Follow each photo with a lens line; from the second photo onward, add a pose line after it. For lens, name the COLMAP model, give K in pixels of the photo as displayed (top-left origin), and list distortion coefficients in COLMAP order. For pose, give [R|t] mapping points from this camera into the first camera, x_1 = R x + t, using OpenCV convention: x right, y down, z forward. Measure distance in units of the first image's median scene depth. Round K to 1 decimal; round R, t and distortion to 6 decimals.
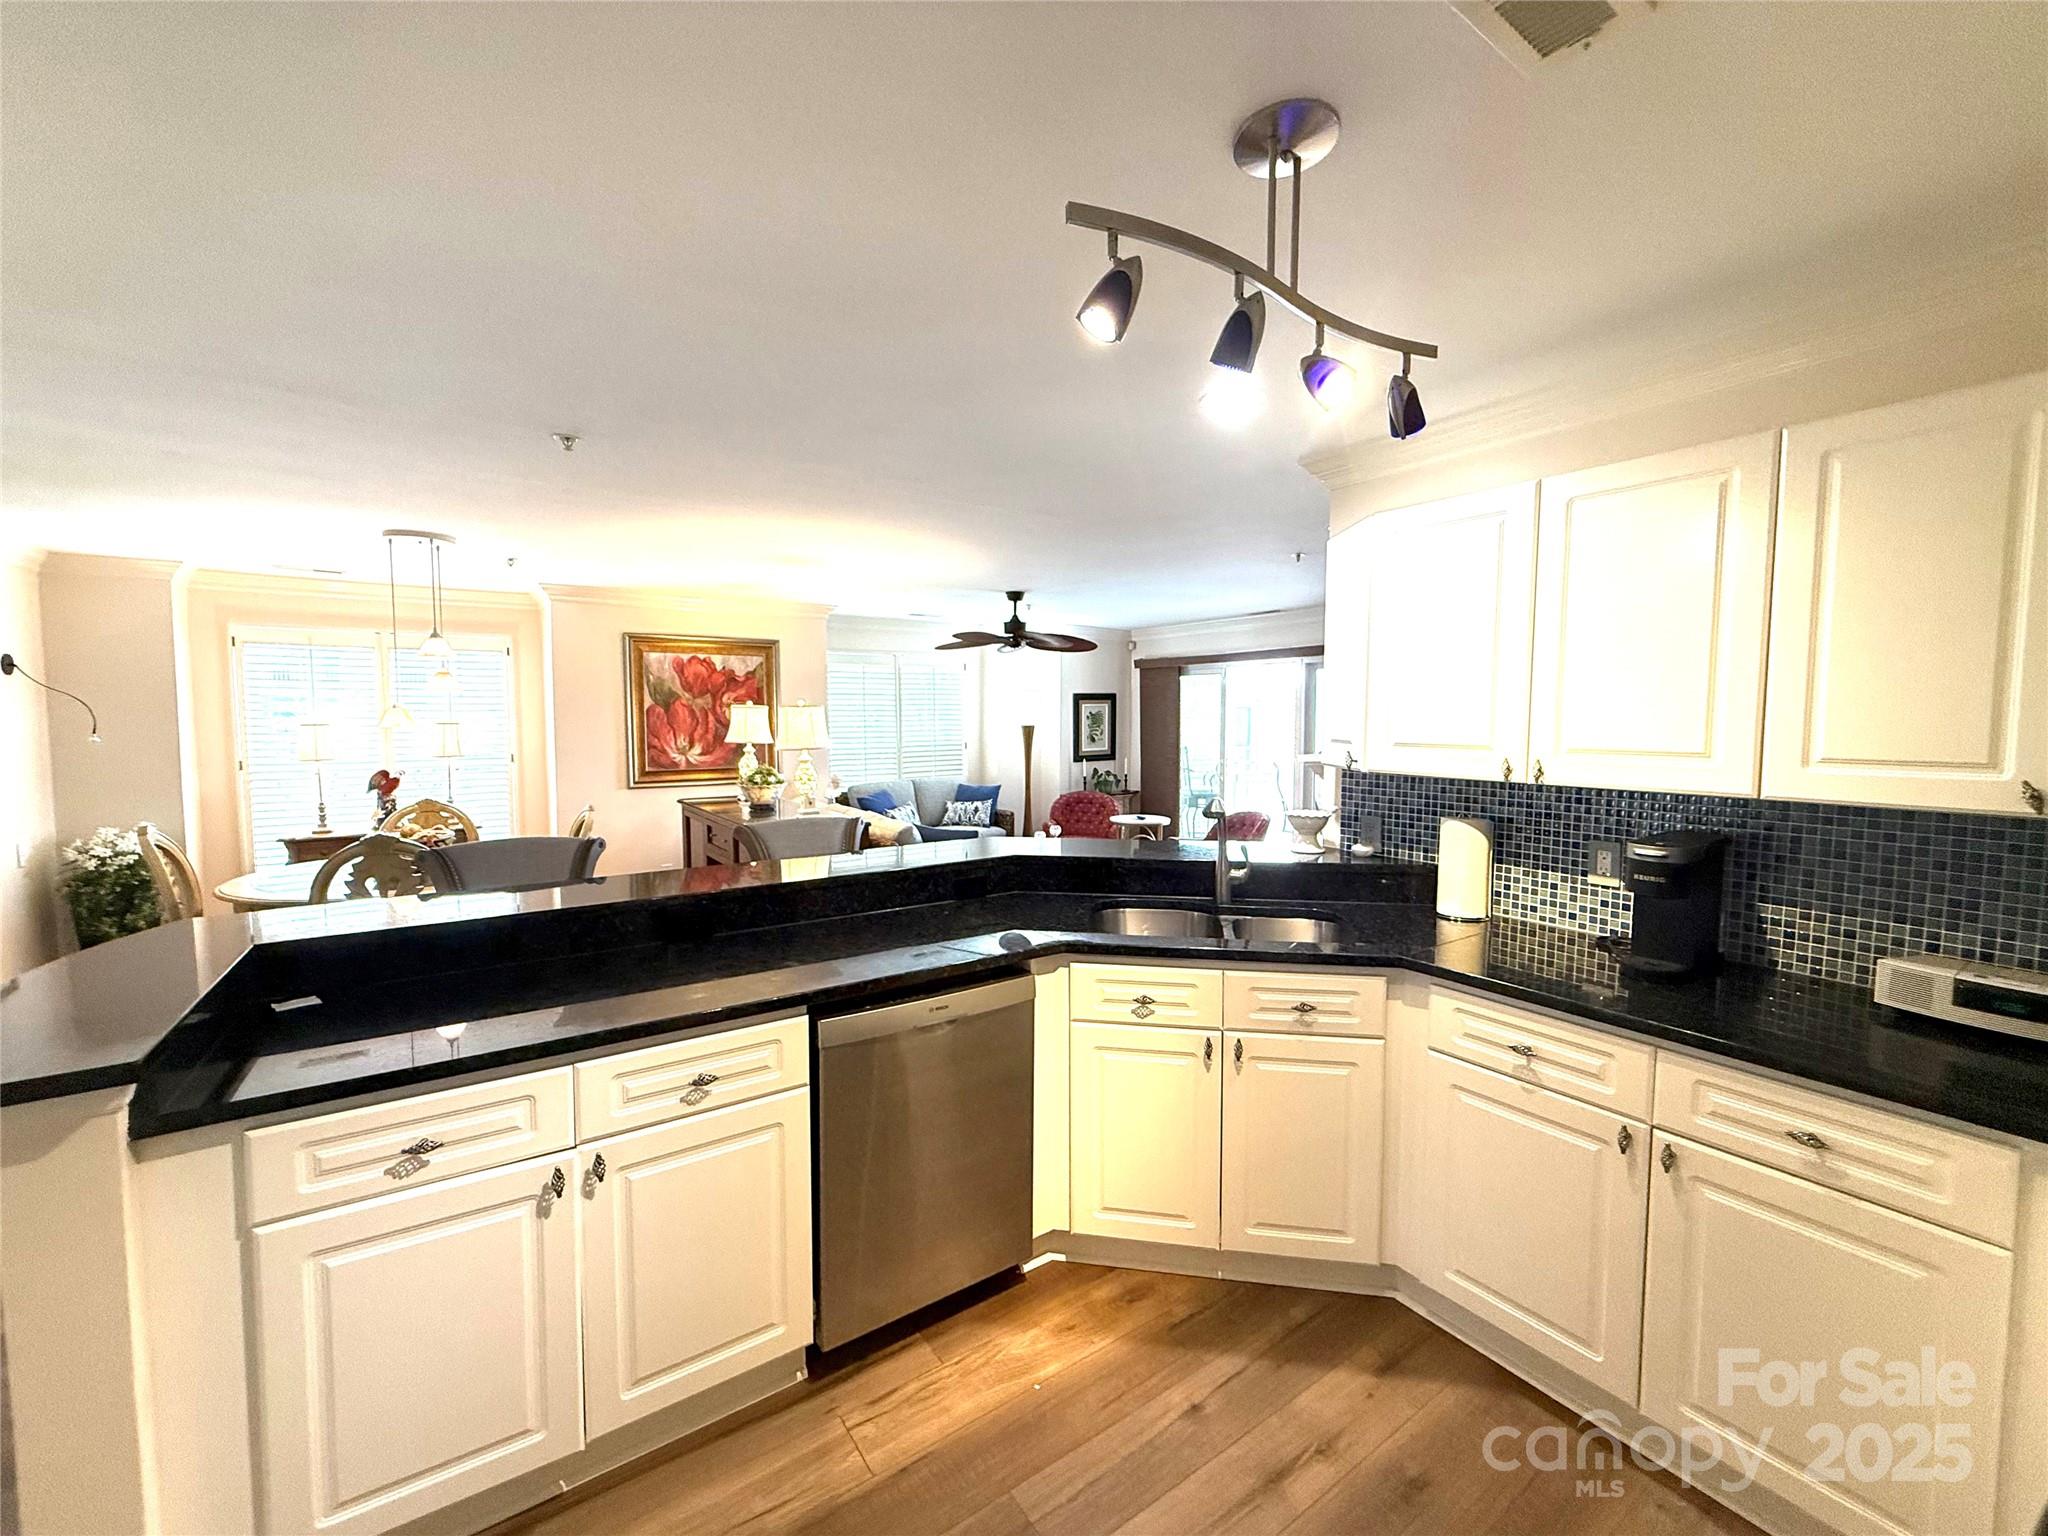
lens RADIAL K [[818.4, 0, 1021.1], [0, 818.4, 767.1], [0, 0, 1]] dist [0.000268, 0.000051]
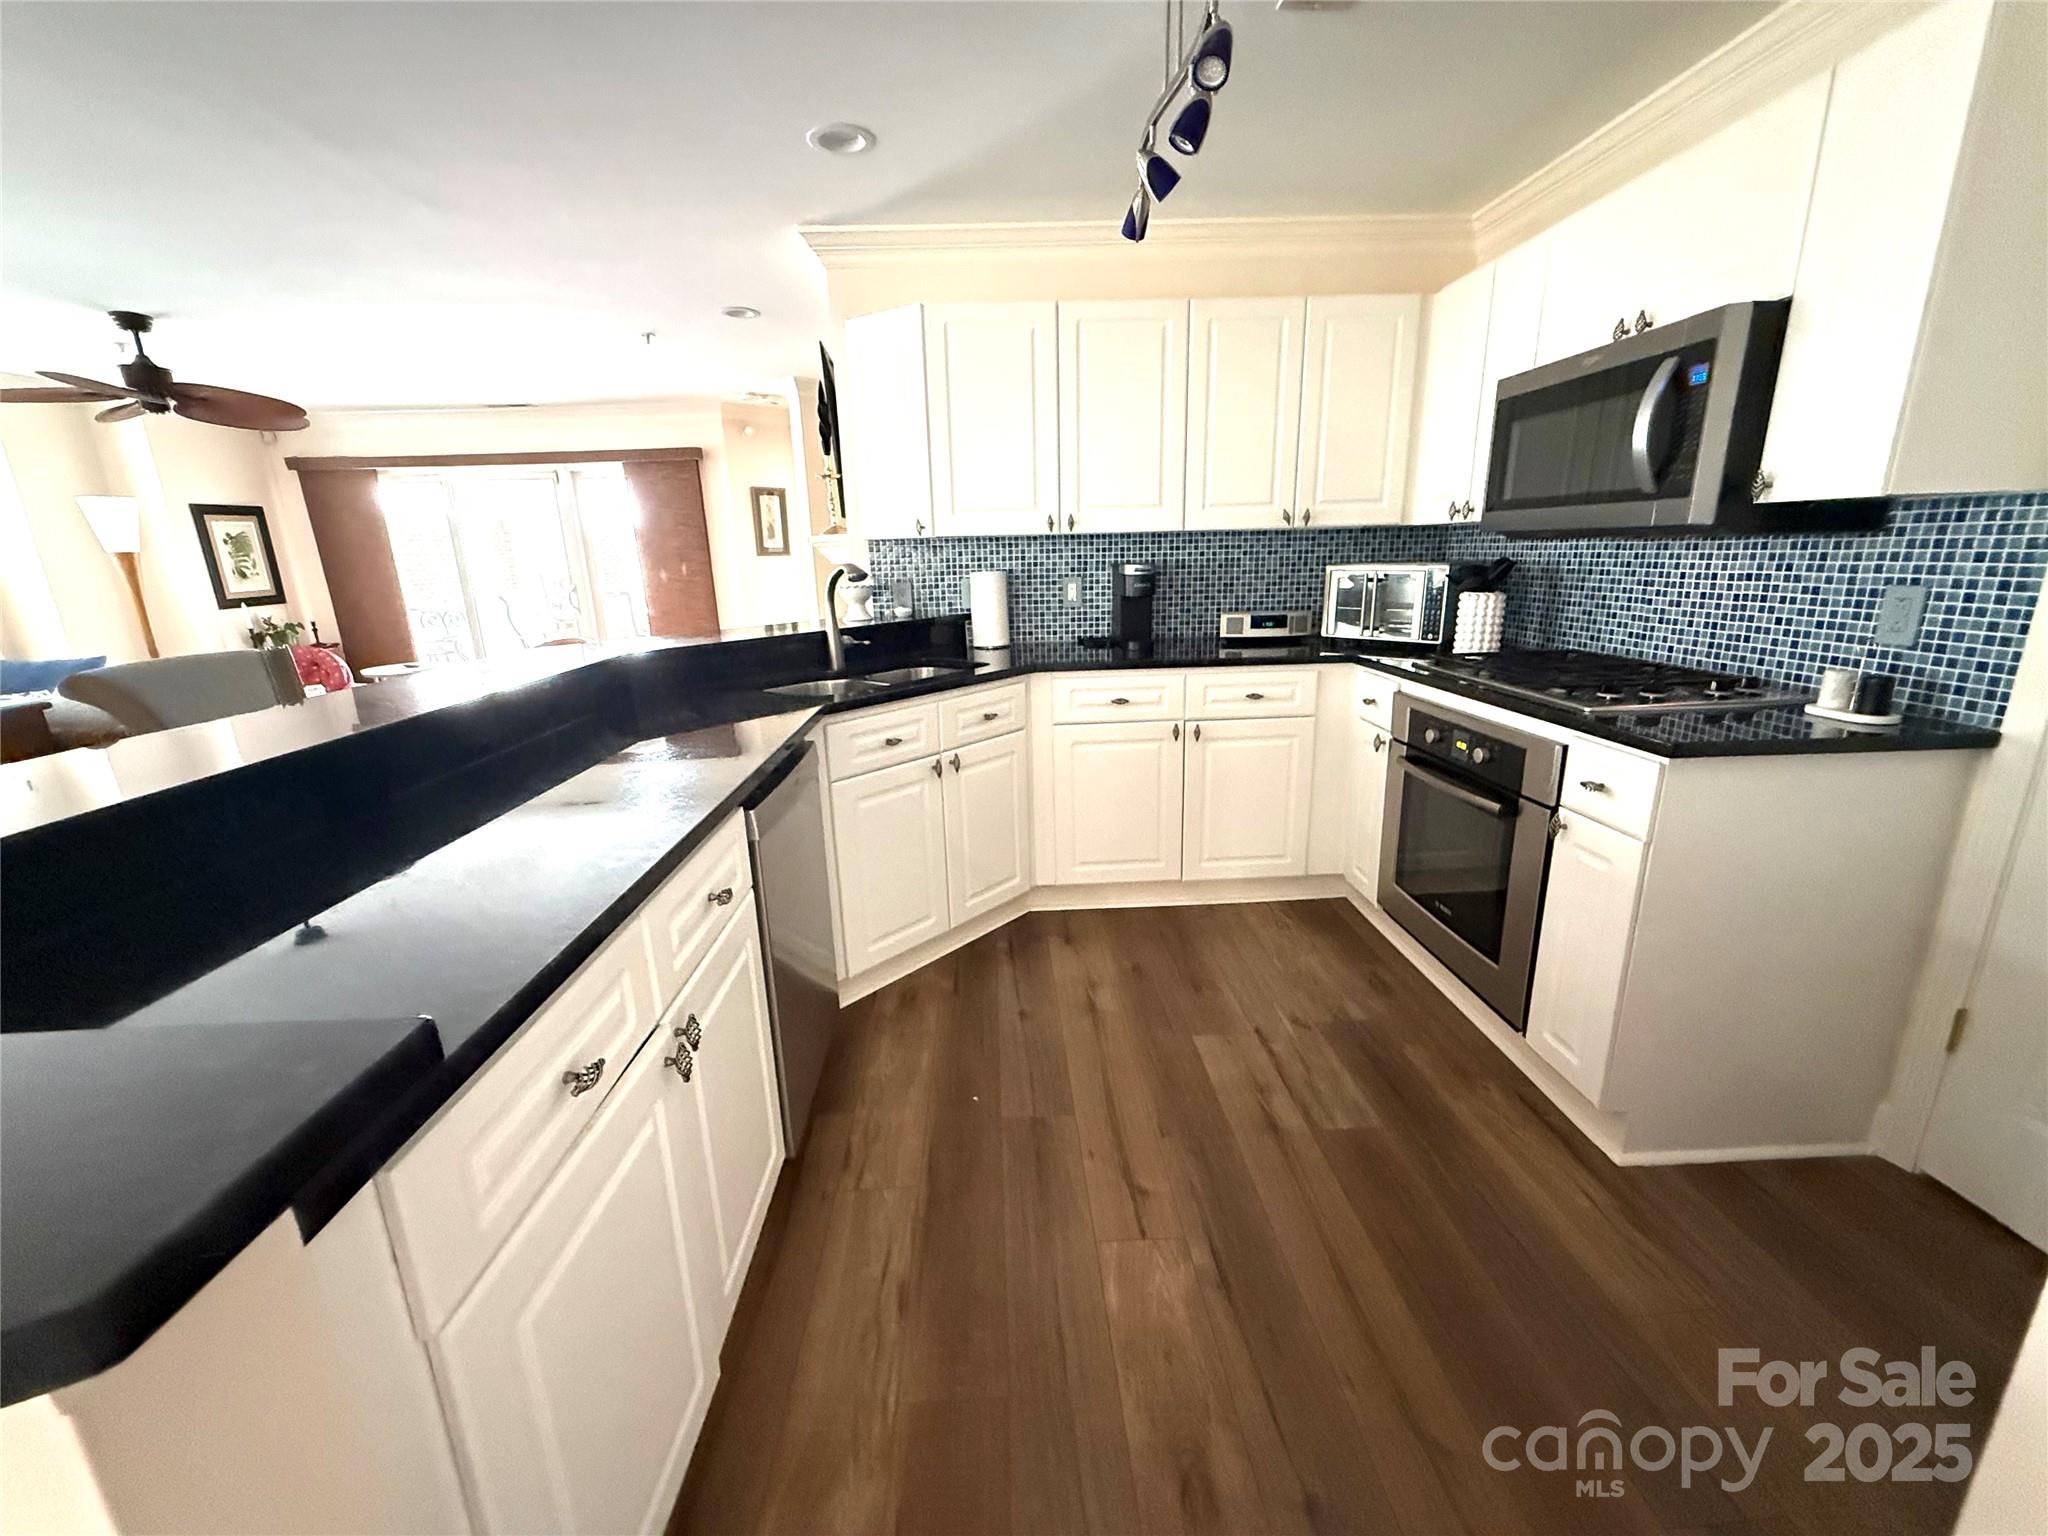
lens RADIAL K [[813.2, 0, 1017.6], [0, 813.2, 765.7], [0, 0, 1]] dist [0.002323, 0.000013]
pose [[0.533030, -0.234848, 0.812850, -0.224935], [0.082101, 0.970529, 0.226566, 0.028915], [-0.842103, -0.054031, 0.536603, 0.095911]]
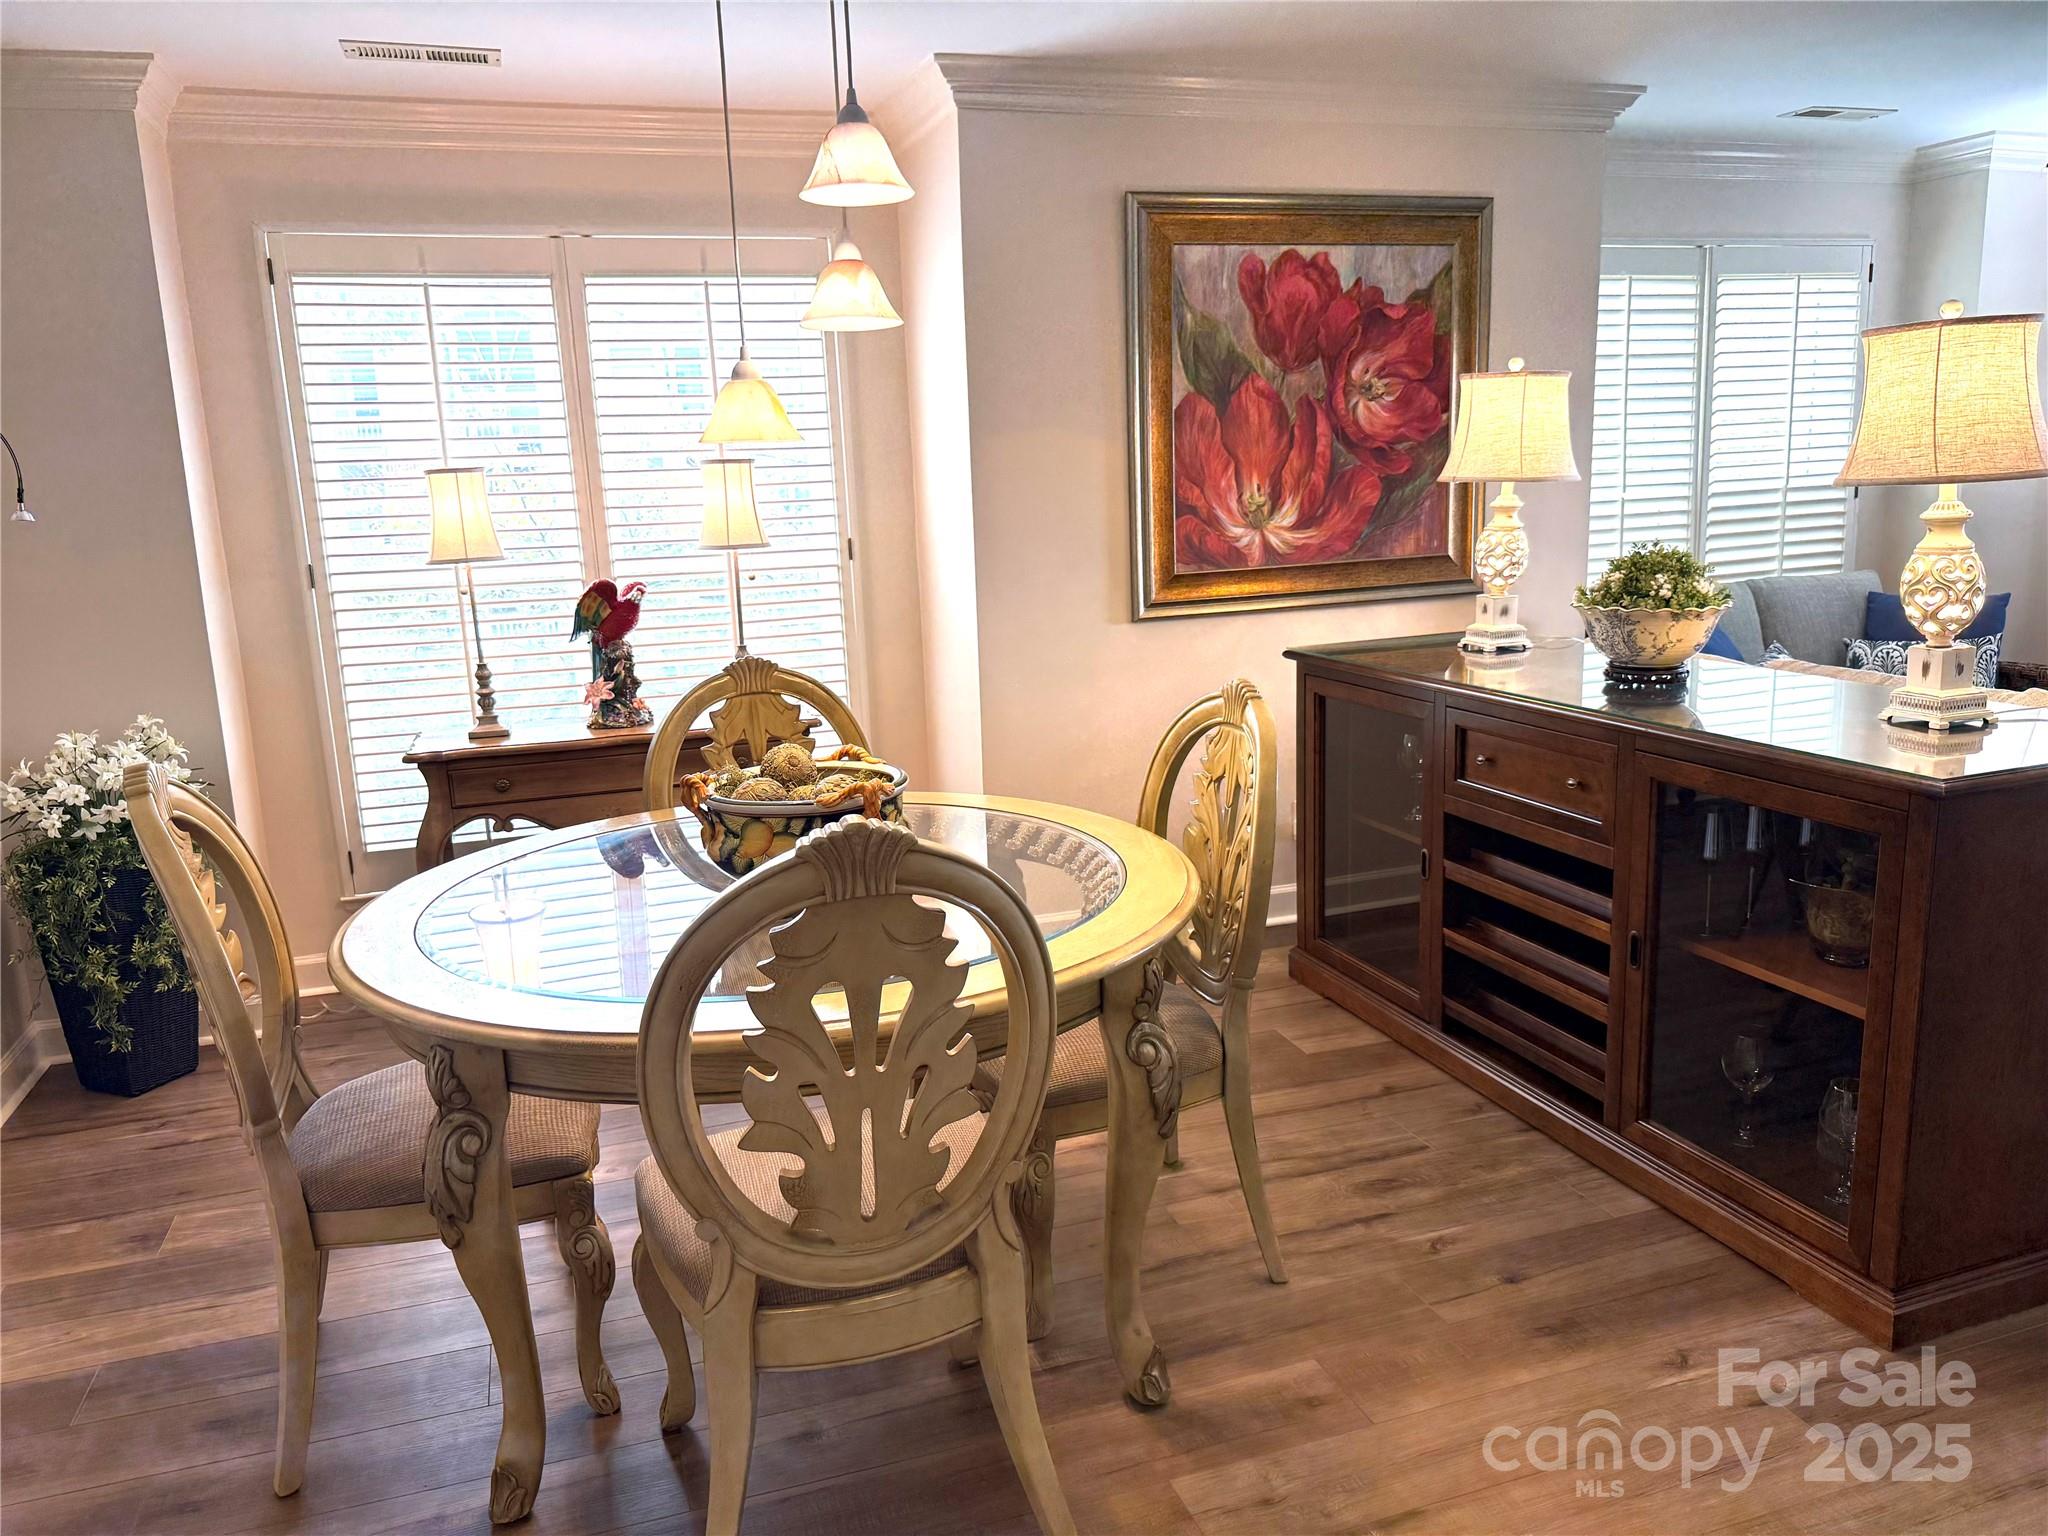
lens RADIAL K [[1438.0, 0, 1016.2], [0, 1438.0, 781.1], [0, 0, 1]] dist [0.100345, -0.170659]
pose [[0.959256, 0.020571, -0.281788, -0.336206], [0.021371, 0.989206, 0.144966, 0.001248], [0.281728, -0.145081, 0.948462, 0.322618]]
